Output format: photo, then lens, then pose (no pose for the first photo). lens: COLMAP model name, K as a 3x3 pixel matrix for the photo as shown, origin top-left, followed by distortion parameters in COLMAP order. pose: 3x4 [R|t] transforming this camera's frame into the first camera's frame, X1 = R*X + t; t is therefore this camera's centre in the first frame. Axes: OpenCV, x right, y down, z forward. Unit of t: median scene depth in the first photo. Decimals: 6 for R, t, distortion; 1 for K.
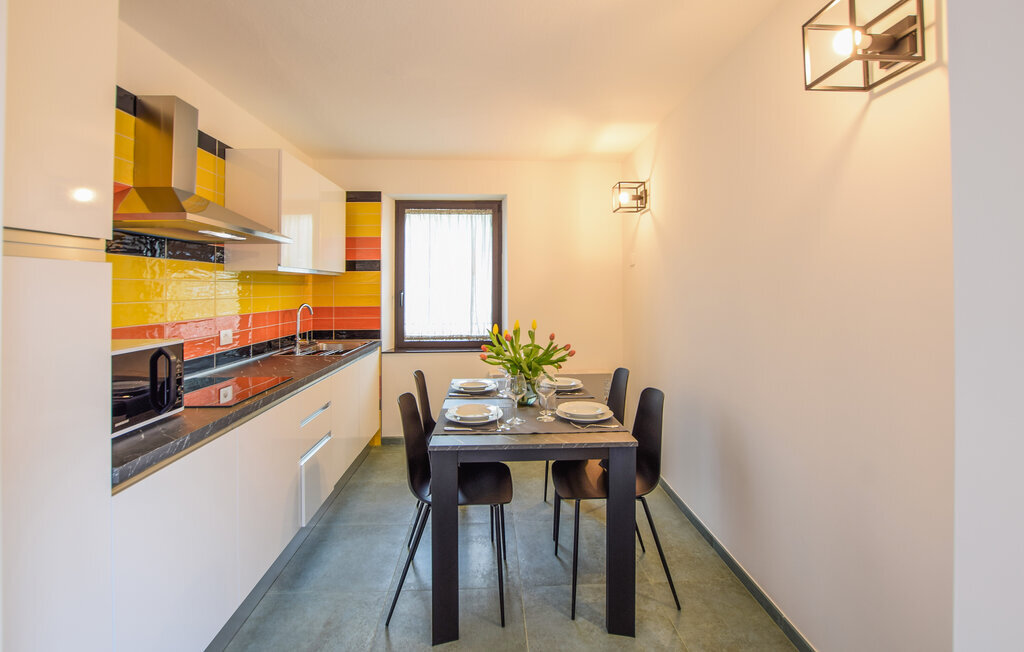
lens RADIAL K [[471.9, 0, 507.9], [0, 471.9, 264.1], [0, 0, 1]] dist [-0.032755, 0.000856]
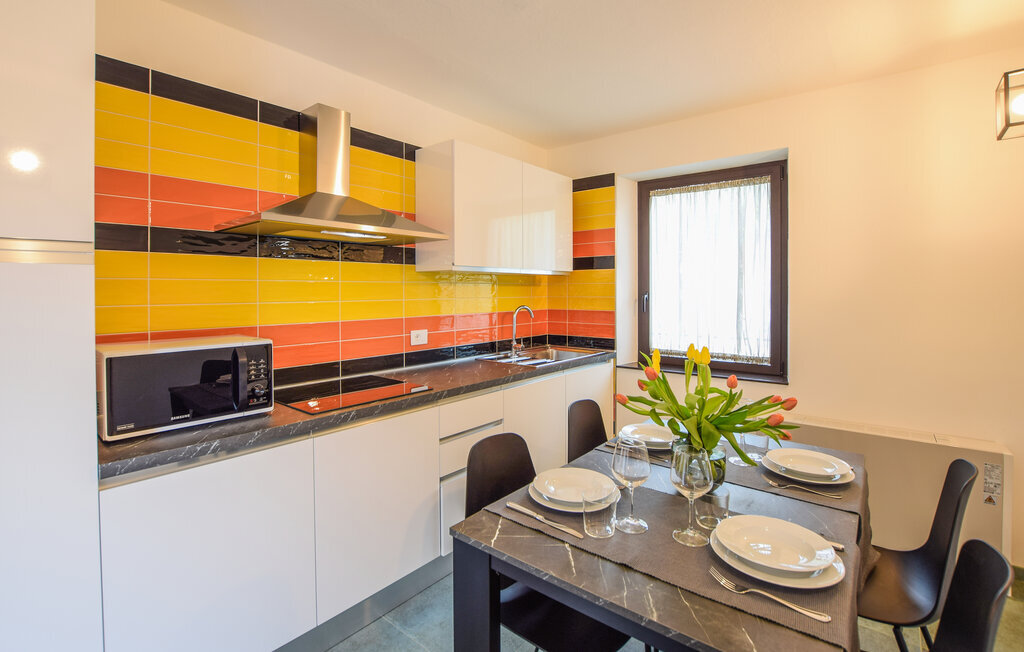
lens RADIAL K [[470.5, 0, 510.5], [0, 470.5, 286.1], [0, 0, 1]] dist [-0.016095, 0.000215]
pose [[0.741900, -0.001406, -0.670509, 0.155421], [0.031155, 0.998990, 0.032377, 0.012574], [0.669786, -0.044910, 0.741195, 0.259757]]
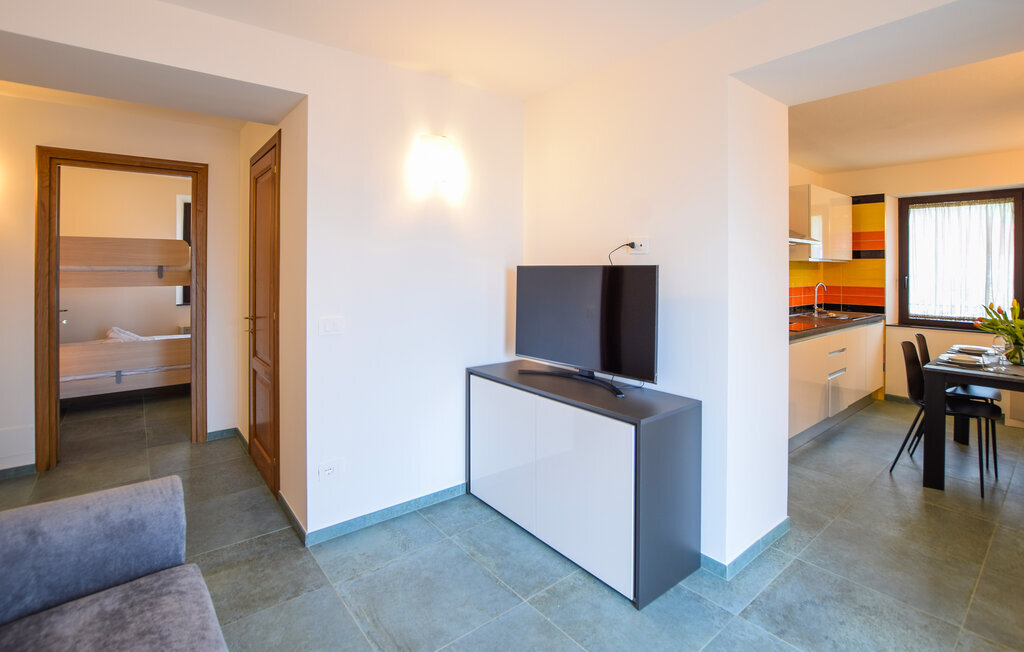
lens RADIAL K [[471.9, 0, 507.9], [0, 471.9, 264.1], [0, 0, 1]] dist [-0.032755, 0.000856]
pose [[0.592198, 0.002750, -0.805788, 0.120015], [0.023624, 0.999505, 0.020774, -0.019767], [0.805446, -0.031338, 0.591840, -0.512279]]
